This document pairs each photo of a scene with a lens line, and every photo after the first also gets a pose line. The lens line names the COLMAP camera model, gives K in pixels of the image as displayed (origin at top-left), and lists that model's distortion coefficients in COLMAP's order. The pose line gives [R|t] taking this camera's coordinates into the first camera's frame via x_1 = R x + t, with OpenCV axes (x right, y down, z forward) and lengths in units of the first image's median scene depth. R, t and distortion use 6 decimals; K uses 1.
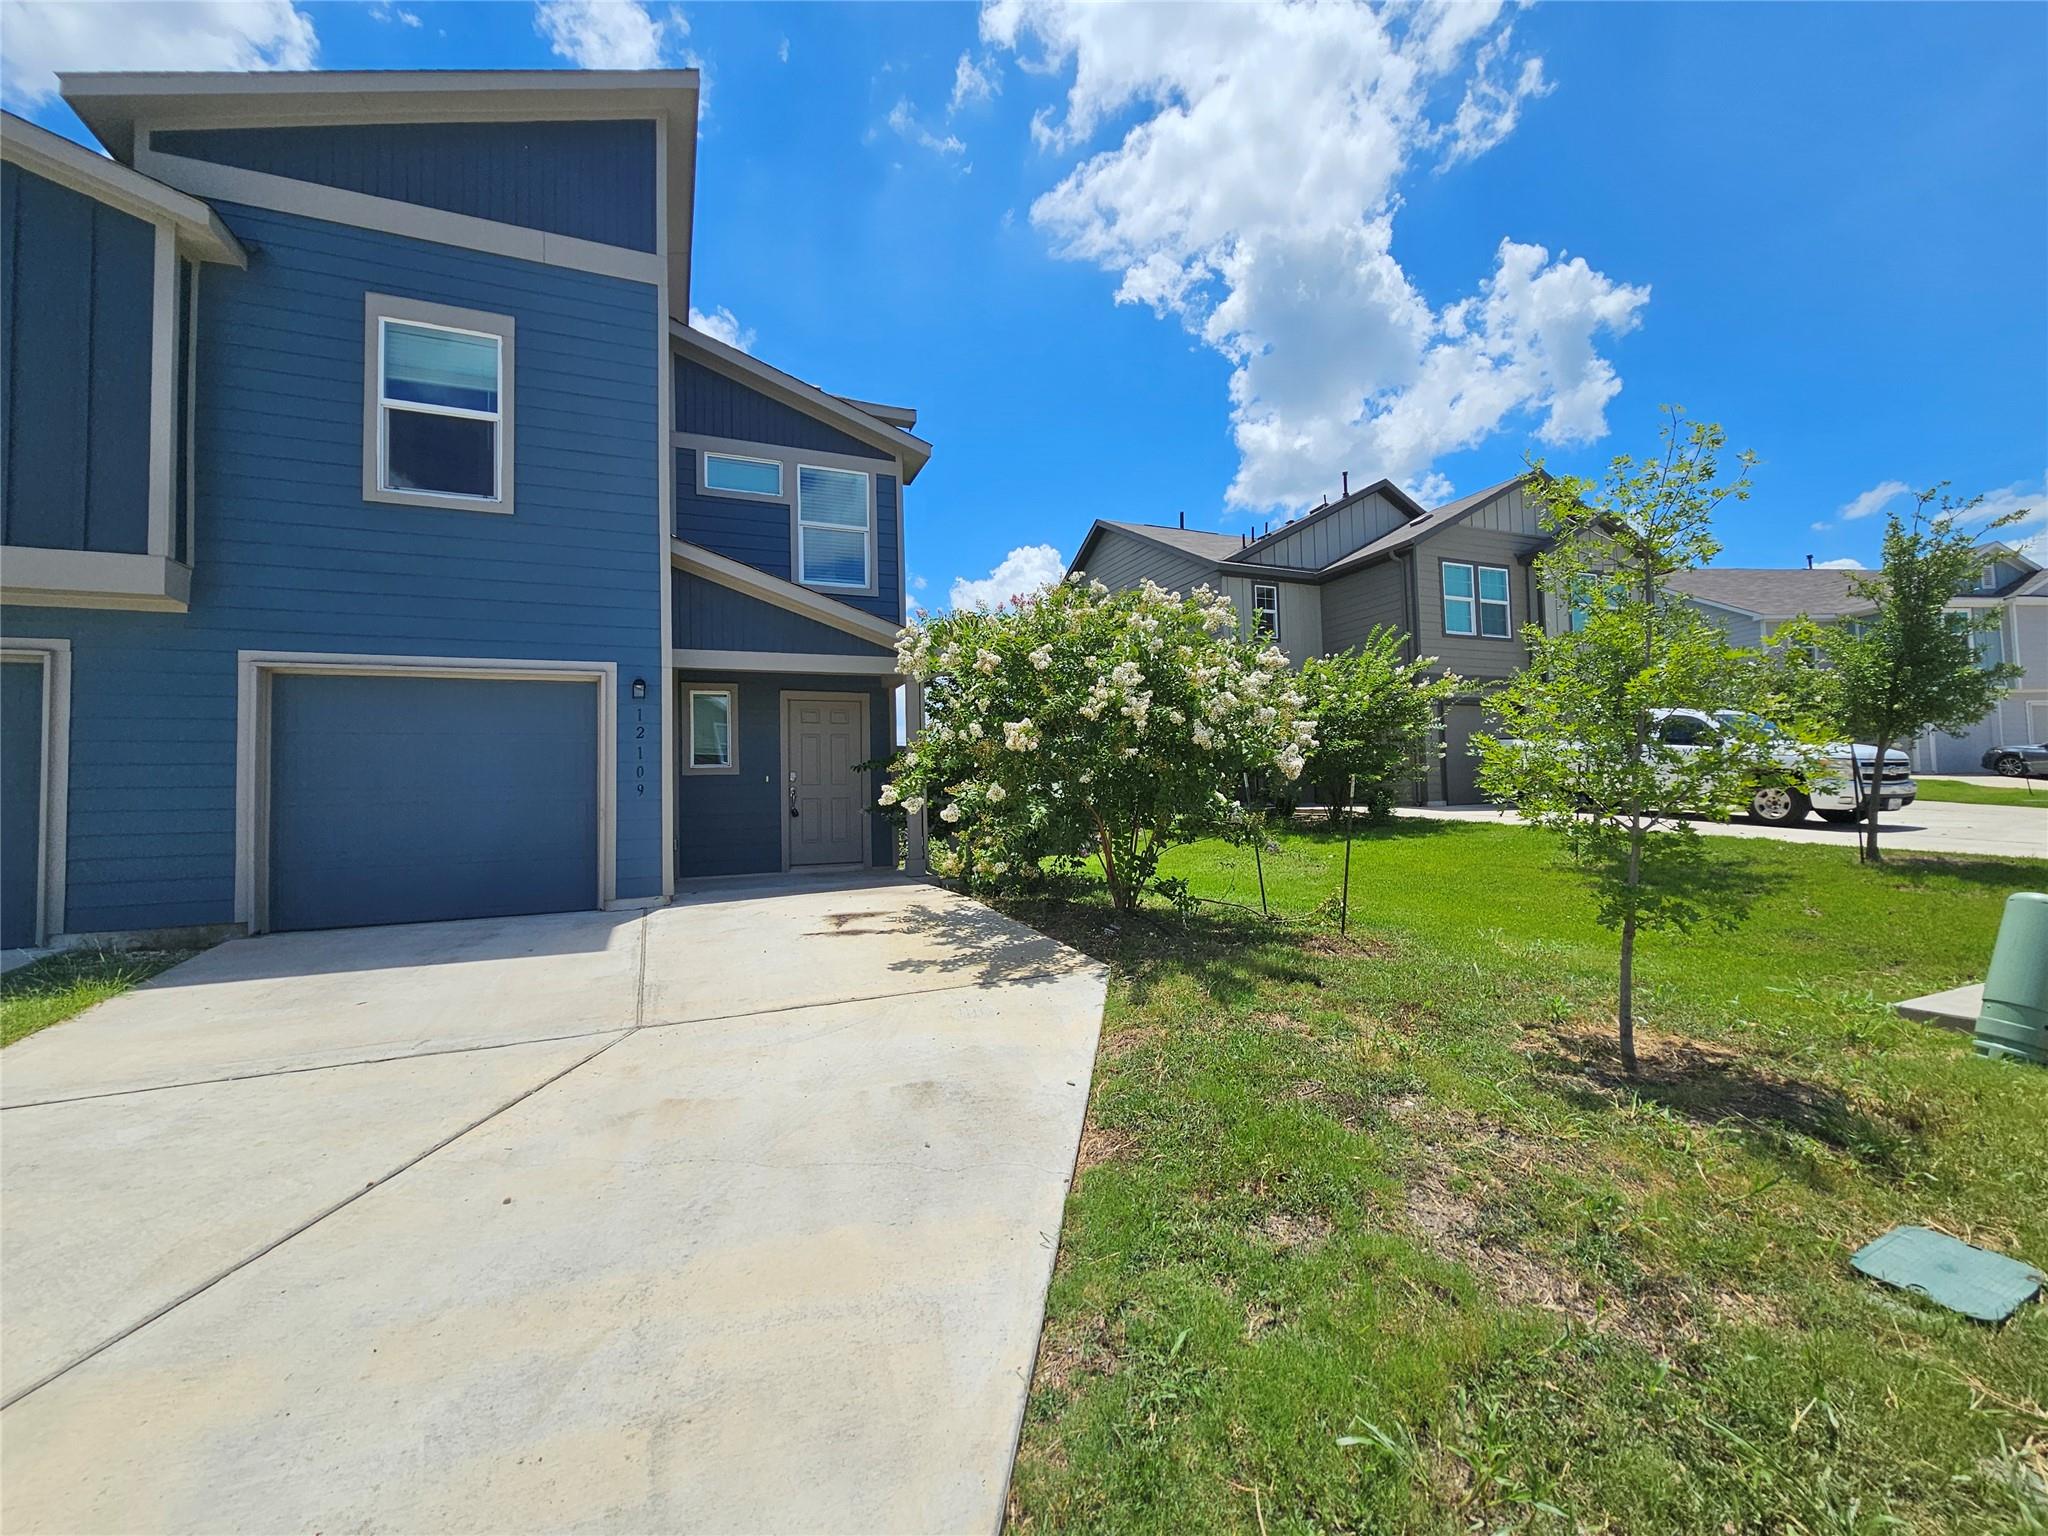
lens RADIAL K [[831.6, 0, 1019.2], [0, 831.6, 762.0], [0, 0, 1]] dist [0.001658, 0.000158]
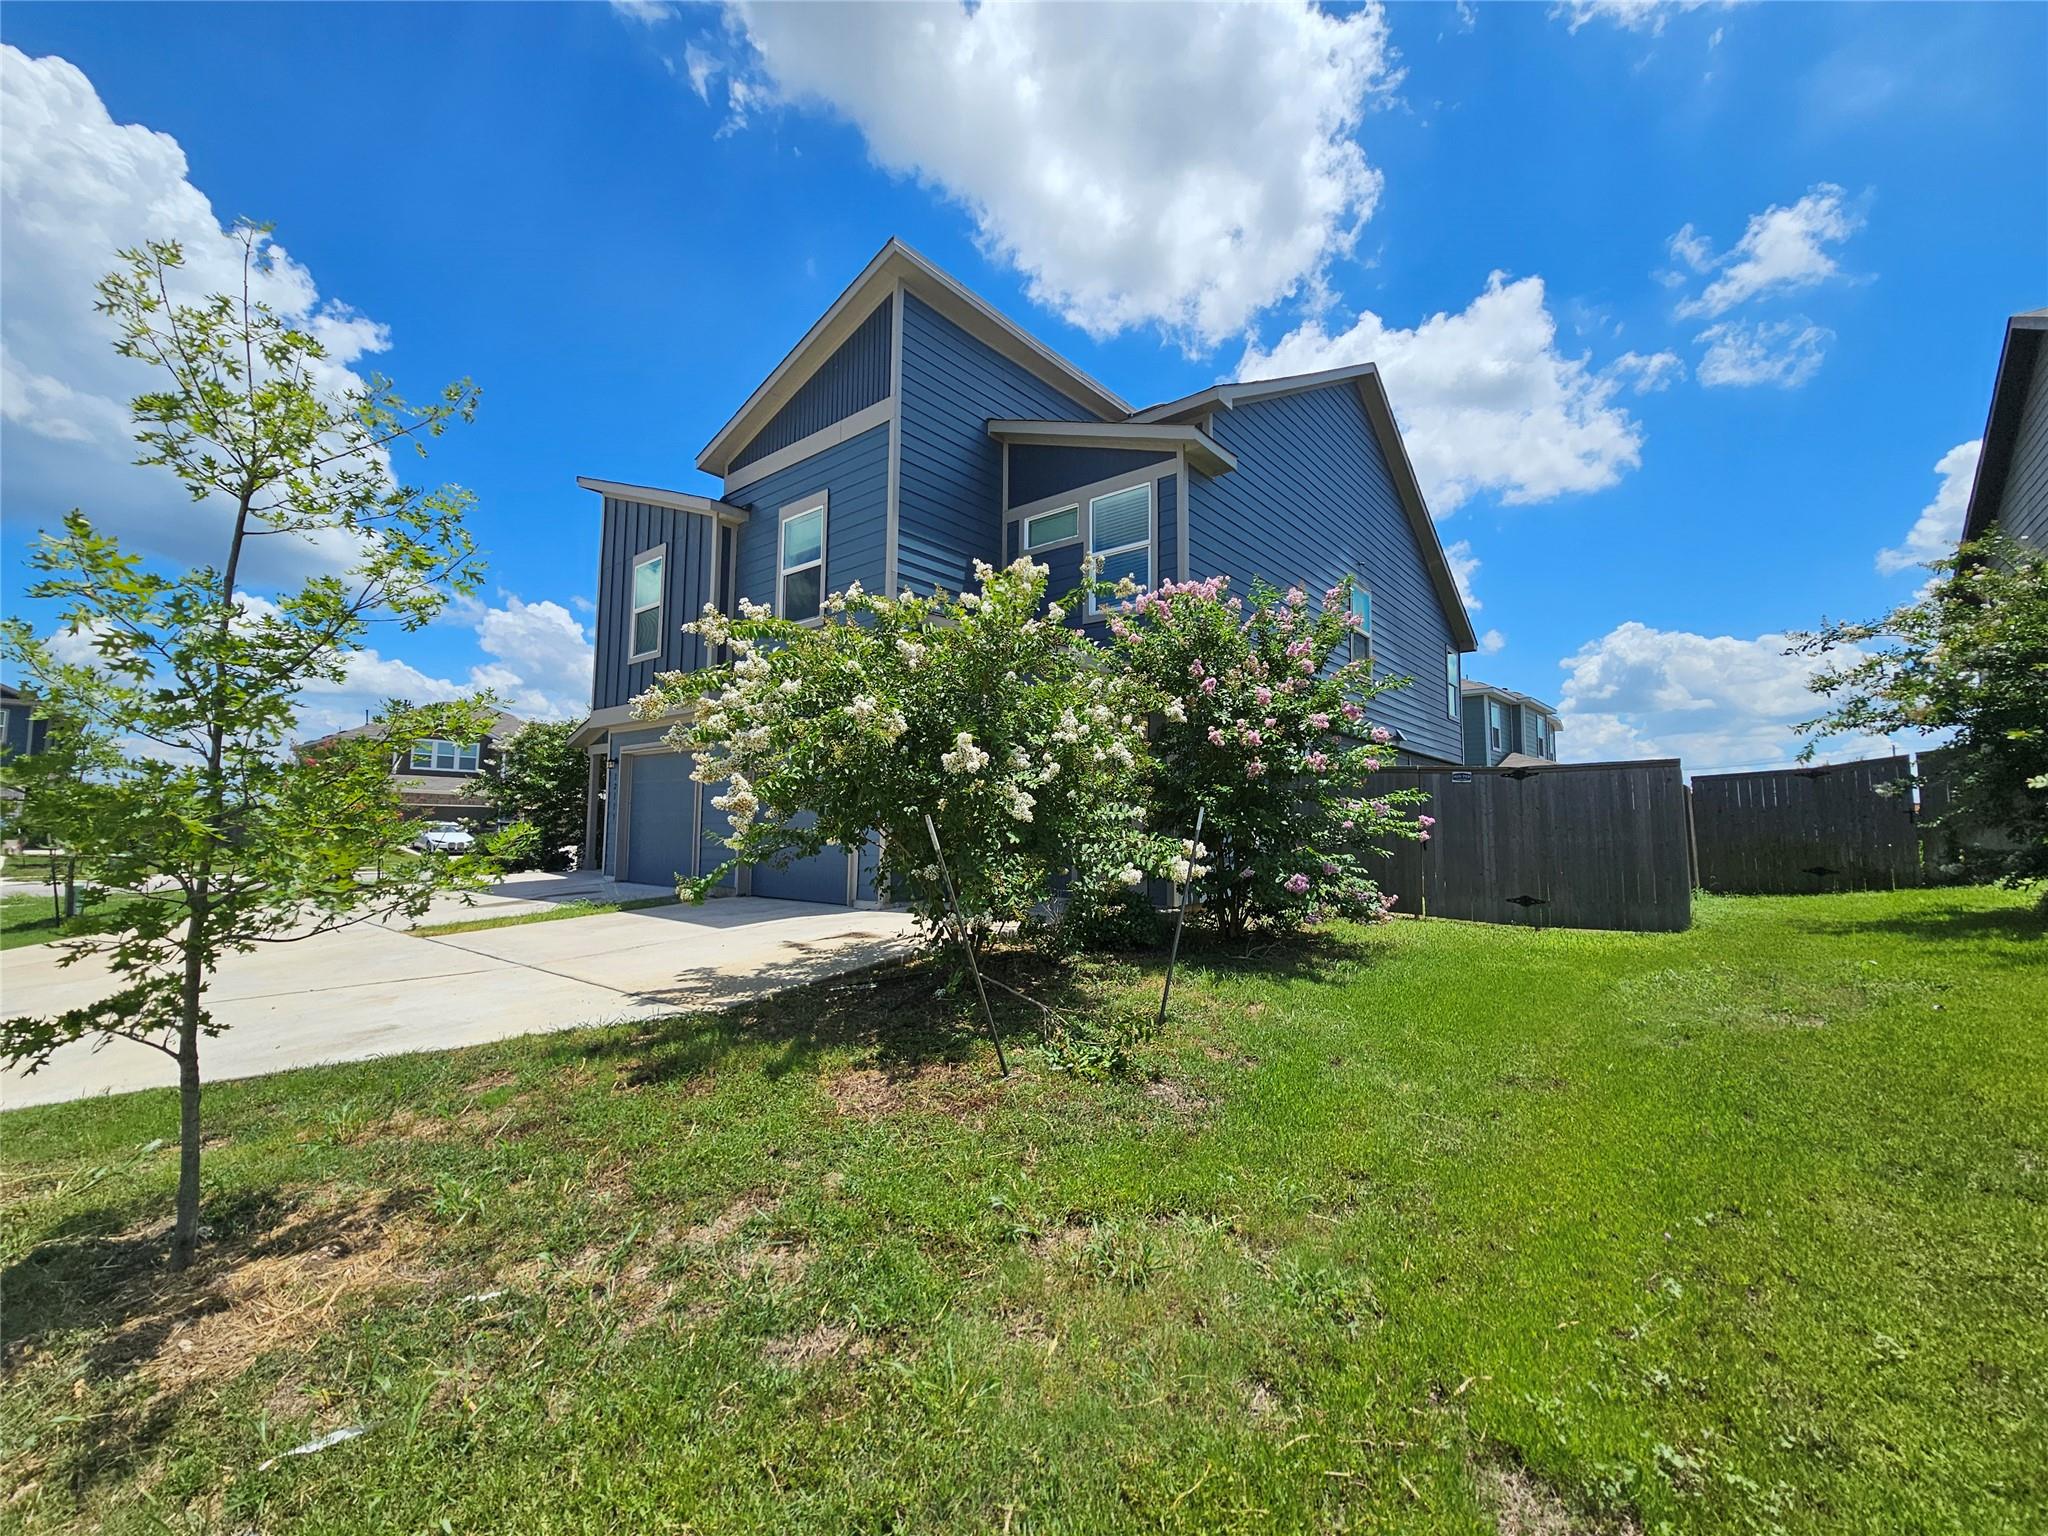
lens RADIAL K [[831.6, 0, 1019.2], [0, 831.6, 762.0], [0, 0, 1]] dist [0.001658, 0.000158]
pose [[0.457770, -0.041617, -0.888096, 0.563844], [0.015208, 0.999124, -0.038980, 0.002596], [0.888941, 0.004337, 0.458002, 0.436774]]
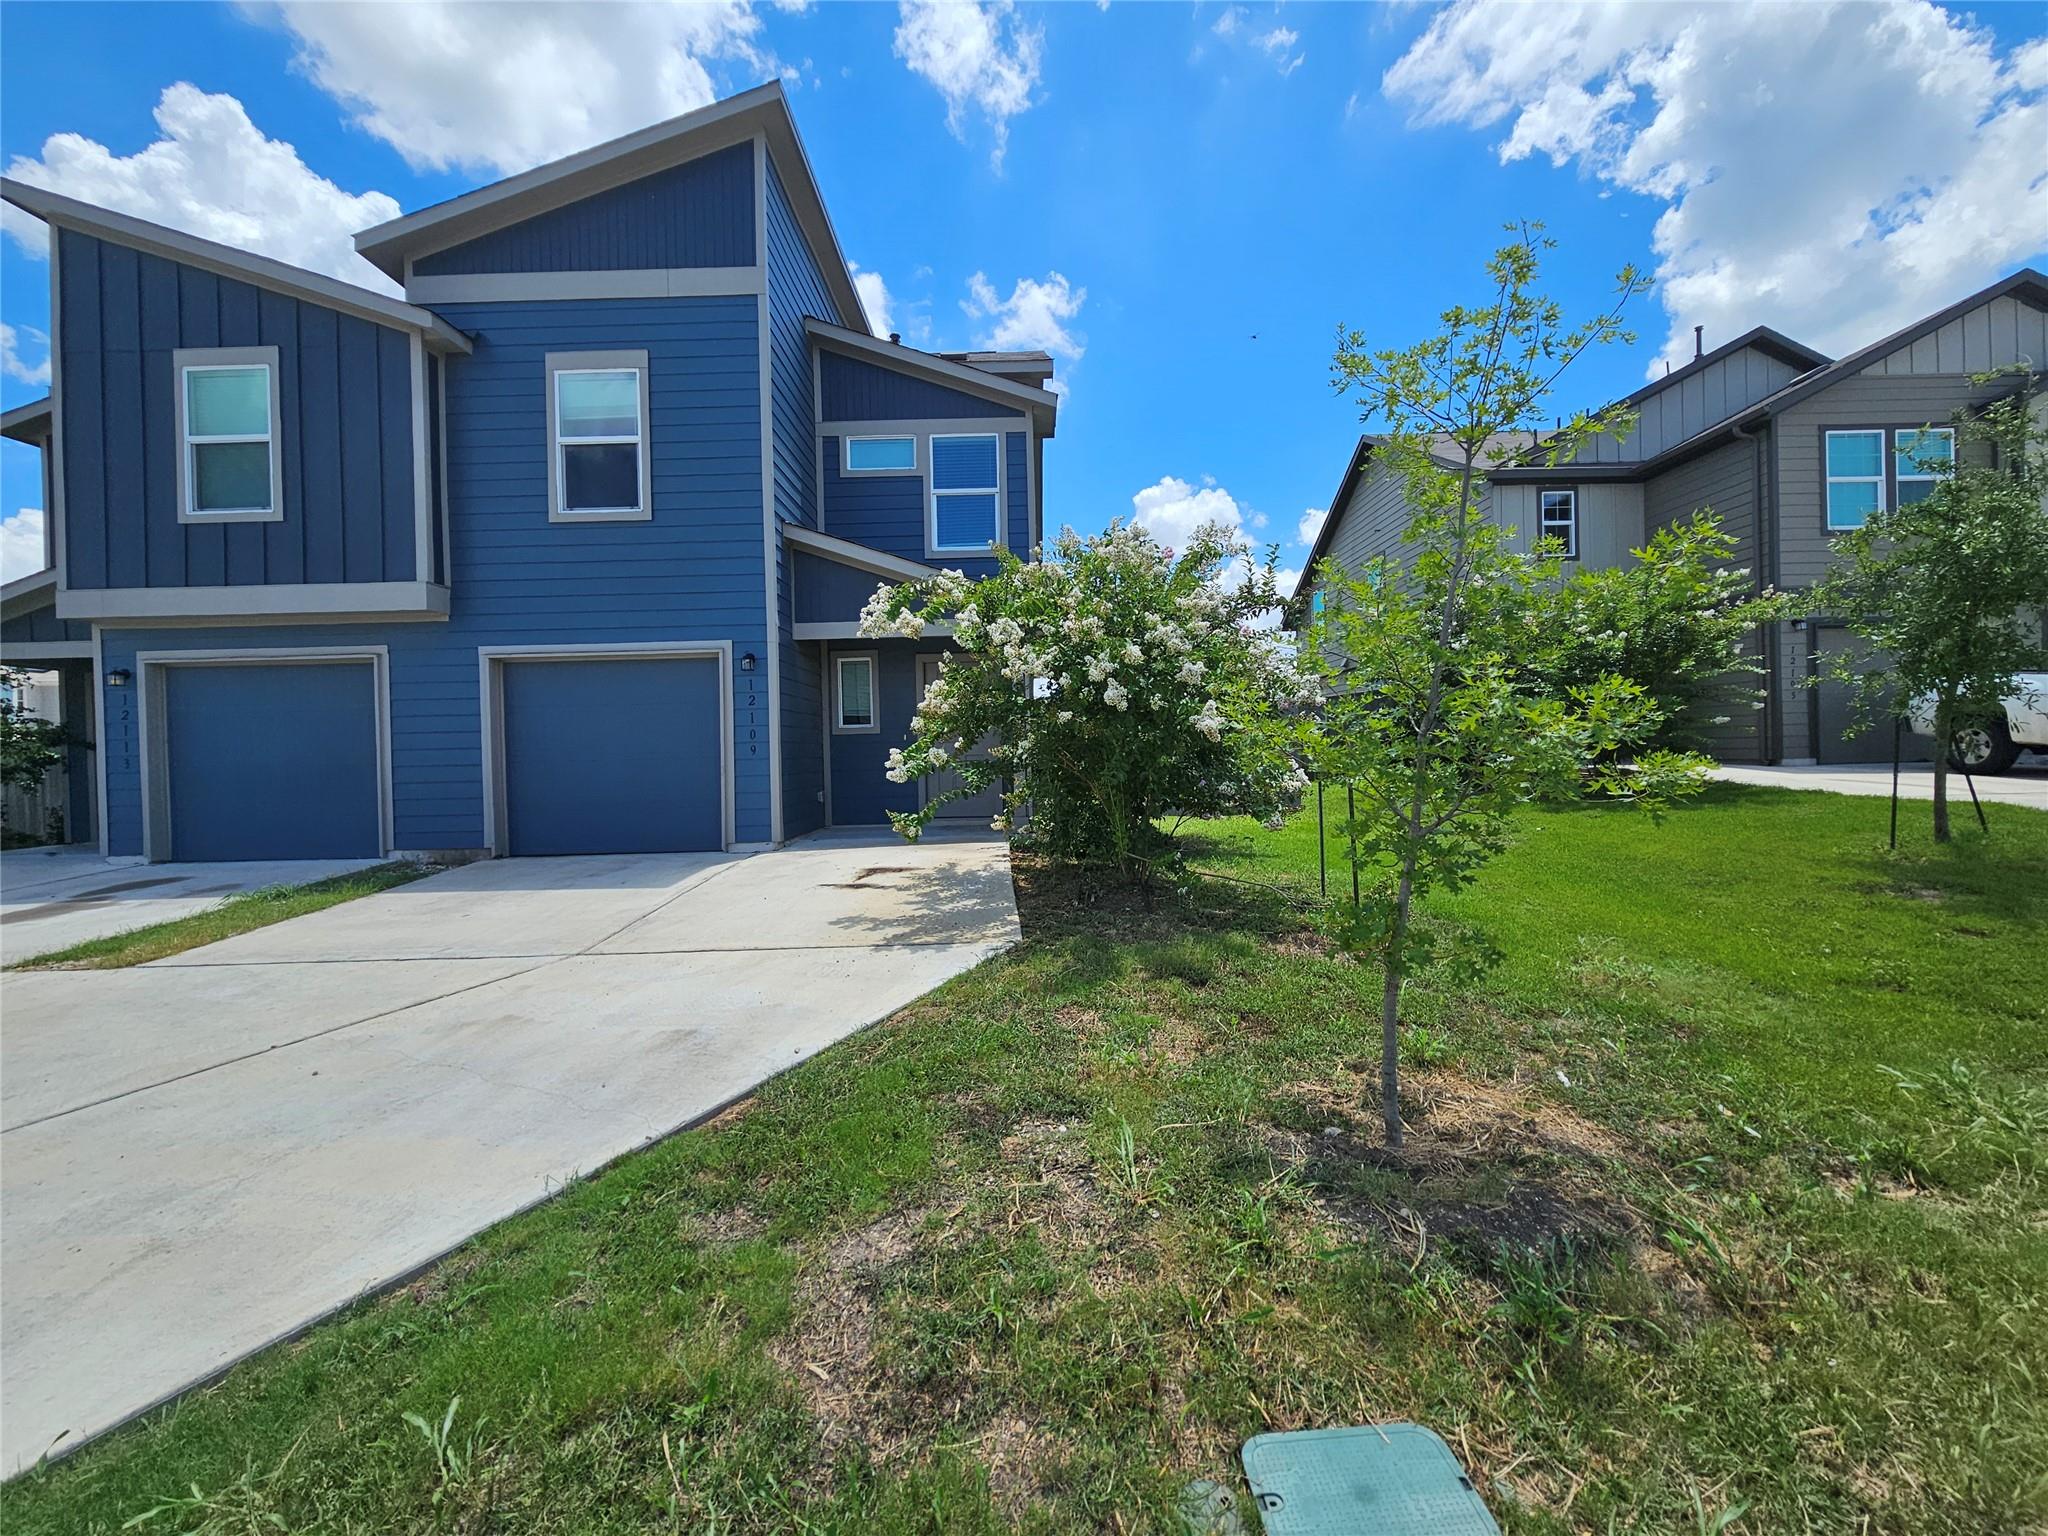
lens RADIAL K [[832.0, 0, 1021.3], [0, 832.0, 758.1], [0, 0, 1]] dist [-0.004559, -0.000461]
pose [[0.919356, 0.006287, -0.393378, 0.241184], [0.016000, 0.998448, 0.053351, -0.007295], [0.393102, -0.055343, 0.917828, 0.065662]]
